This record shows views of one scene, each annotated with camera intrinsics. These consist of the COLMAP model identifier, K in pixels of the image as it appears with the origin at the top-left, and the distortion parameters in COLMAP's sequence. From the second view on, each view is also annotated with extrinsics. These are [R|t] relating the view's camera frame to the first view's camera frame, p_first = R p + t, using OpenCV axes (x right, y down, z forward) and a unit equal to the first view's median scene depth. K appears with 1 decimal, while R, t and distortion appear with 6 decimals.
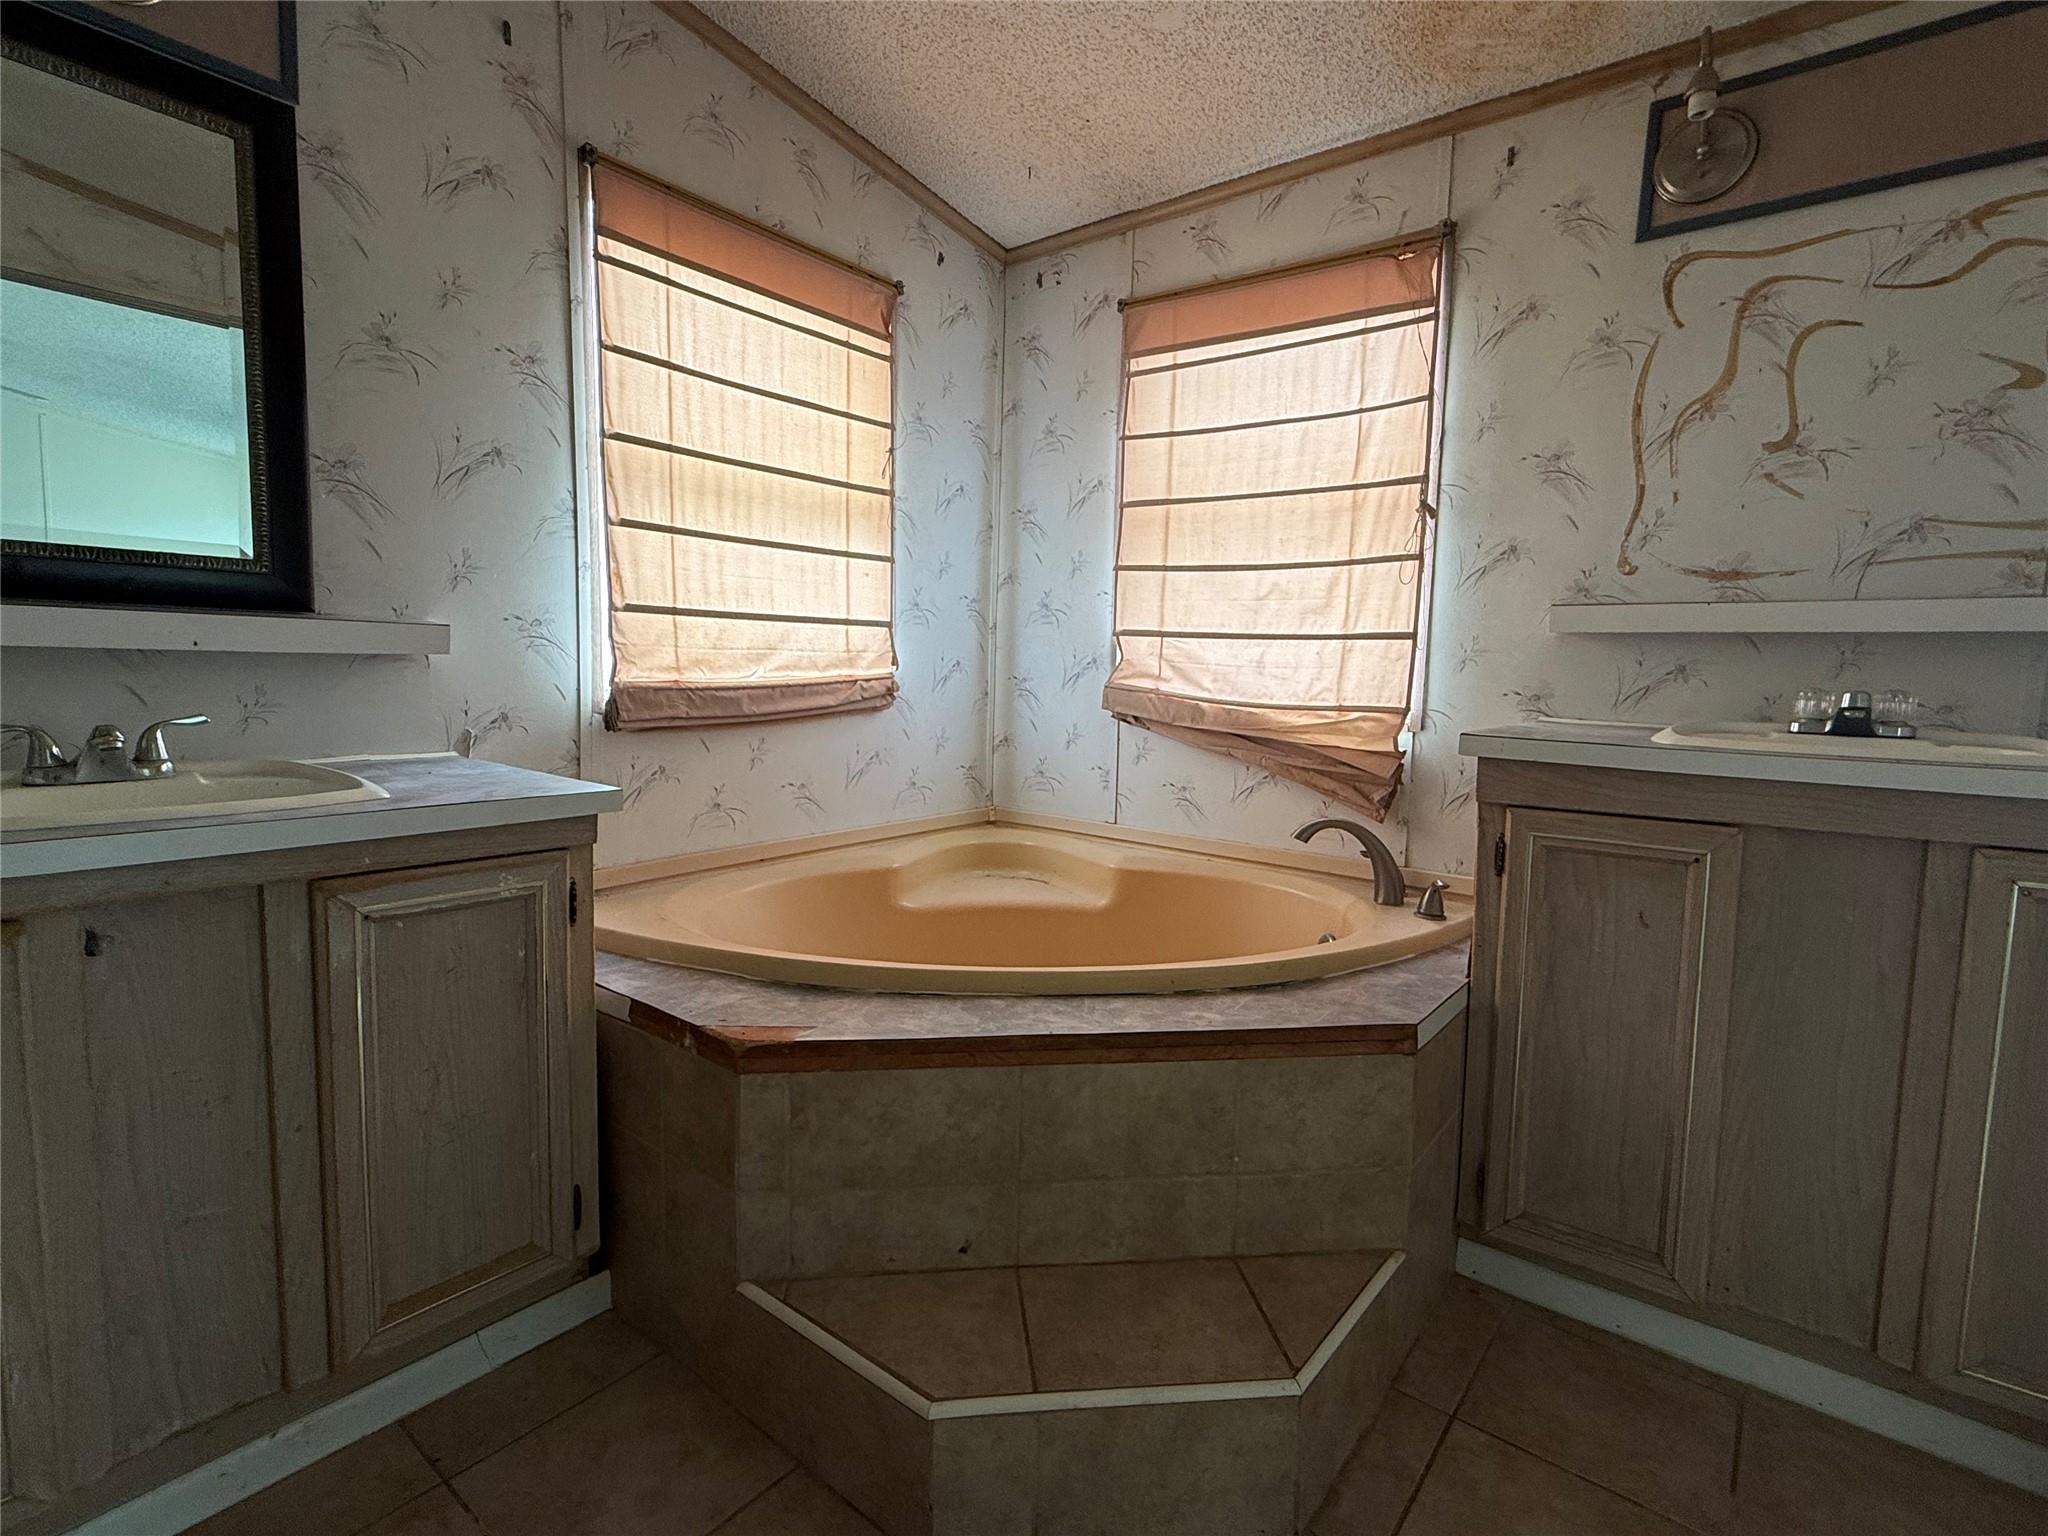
lens RADIAL K [[970.1, 0, 1016.2], [0, 970.1, 768.4], [0, 0, 1]] dist [-0.000933, -0.000047]
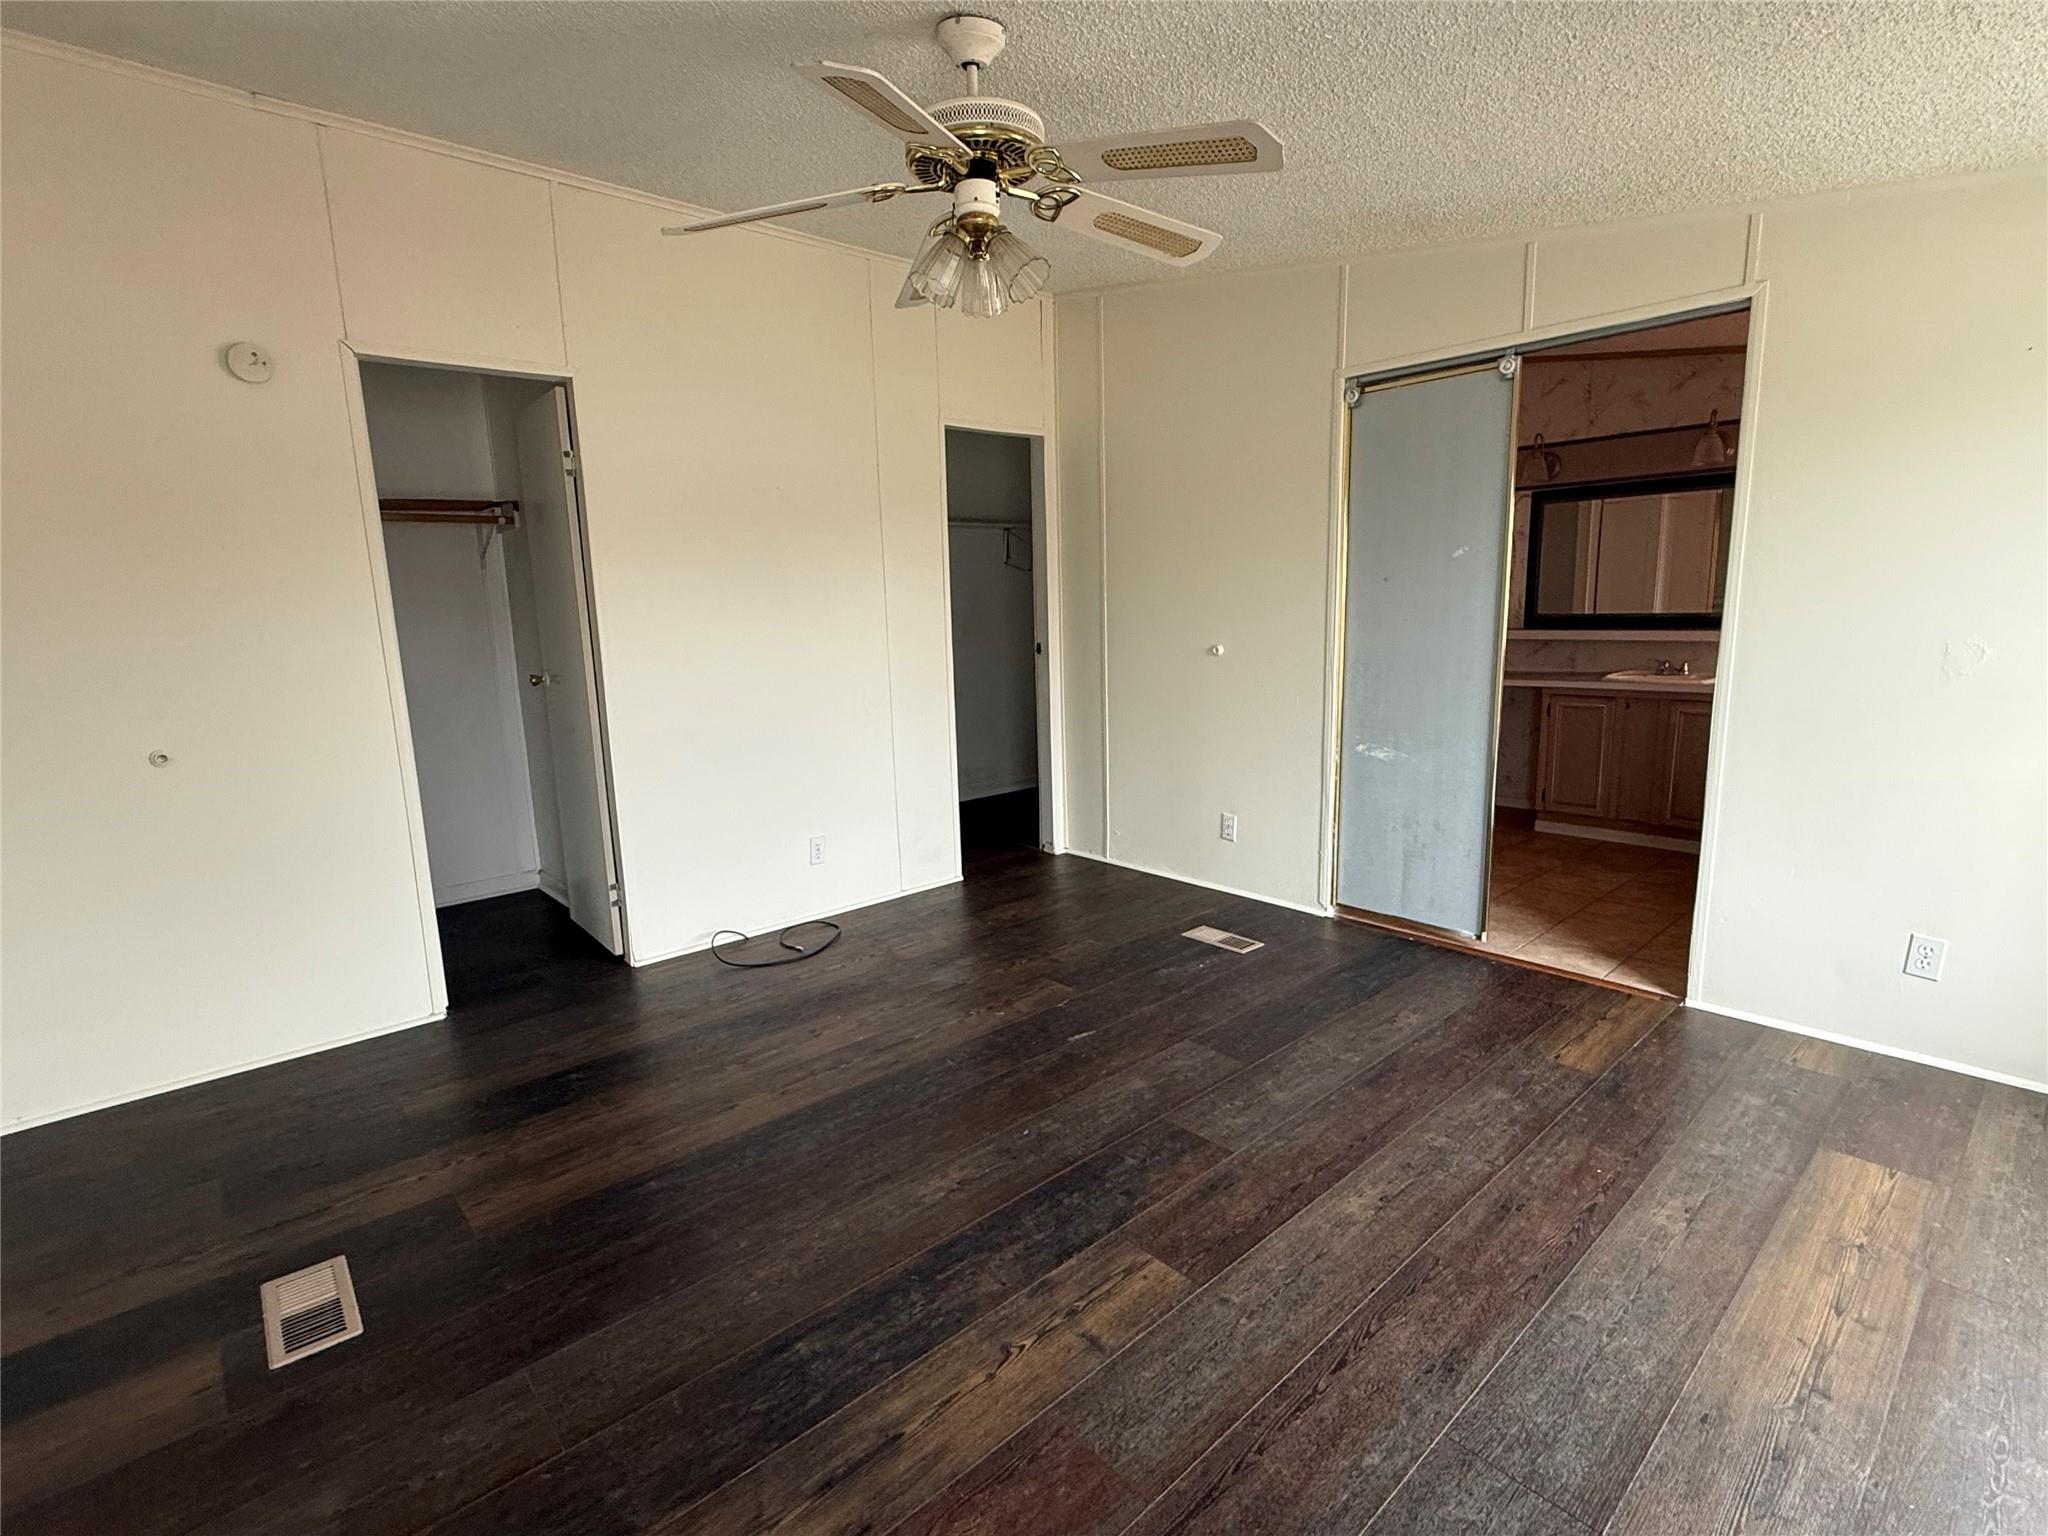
lens RADIAL K [[970.1, 0, 1011.7], [0, 970.1, 773.0], [0, 0, 1]] dist [-0.000933, -0.000047]
pose [[-0.166335, 0.150375, -0.974536, 2.449194], [-0.077658, 0.983236, 0.164972, -0.028434], [0.983007, 0.103121, -0.151869, -0.712926]]
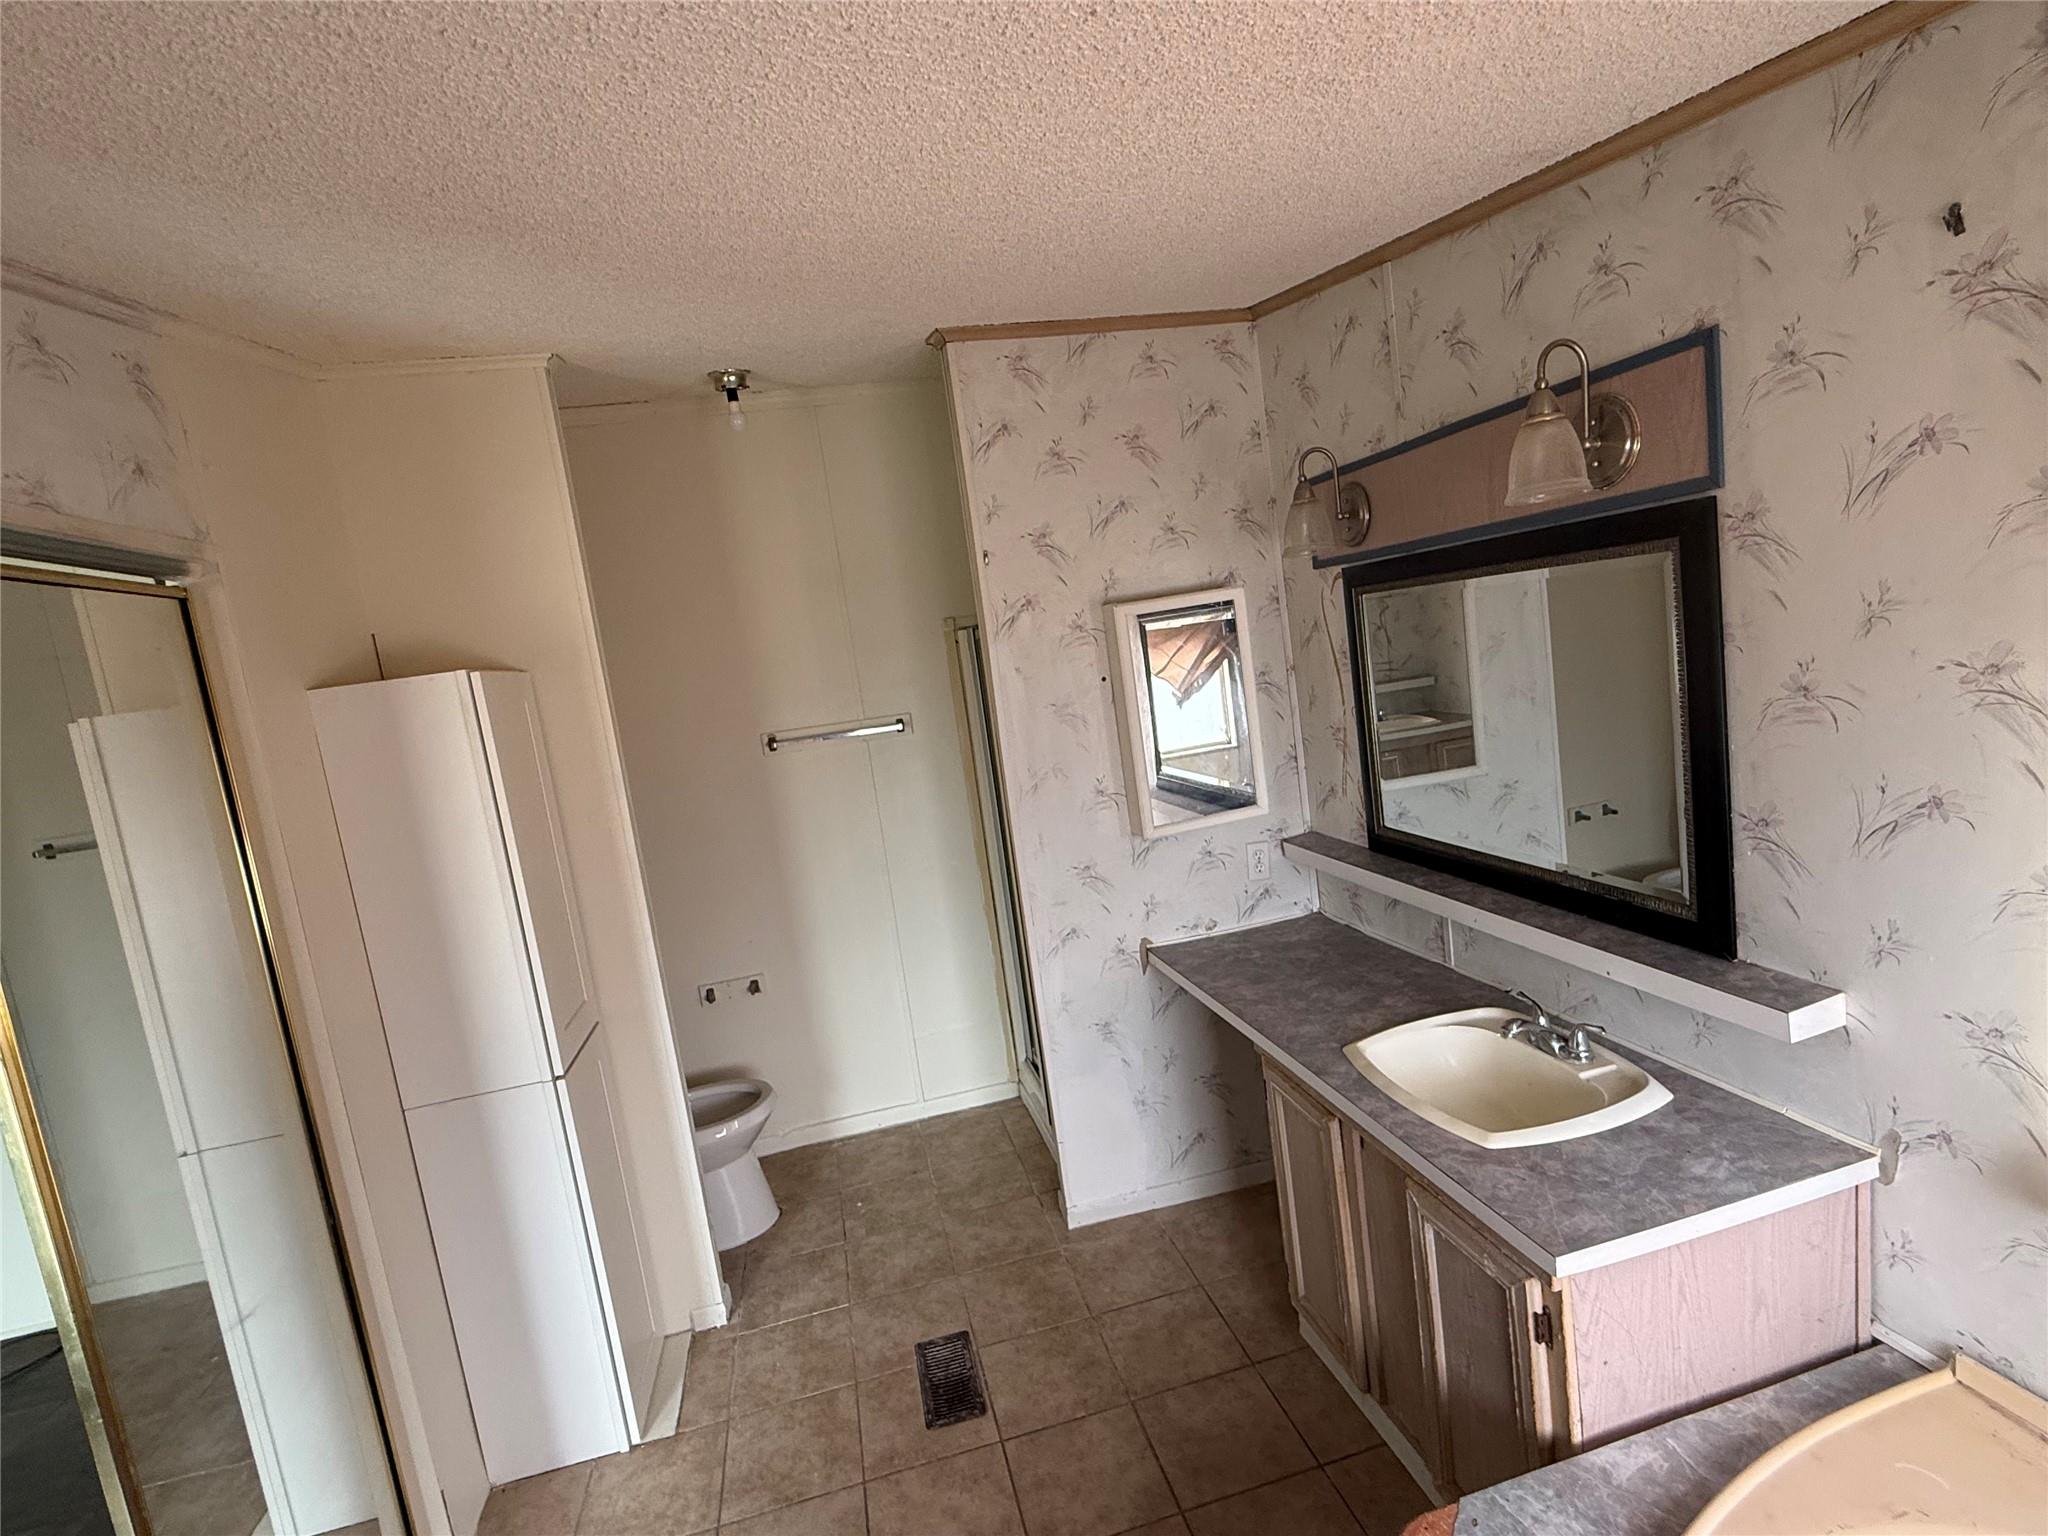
lens RADIAL K [[970.1, 0, 1019.8], [0, 970.1, 772.2], [0, 0, 1]] dist [-0.000933, -0.000047]
pose [[-0.616480, 0.159255, -0.771097, 0.457660], [0.039725, 0.984375, 0.171544, -0.500469], [0.786368, 0.075121, -0.613174, 0.896759]]
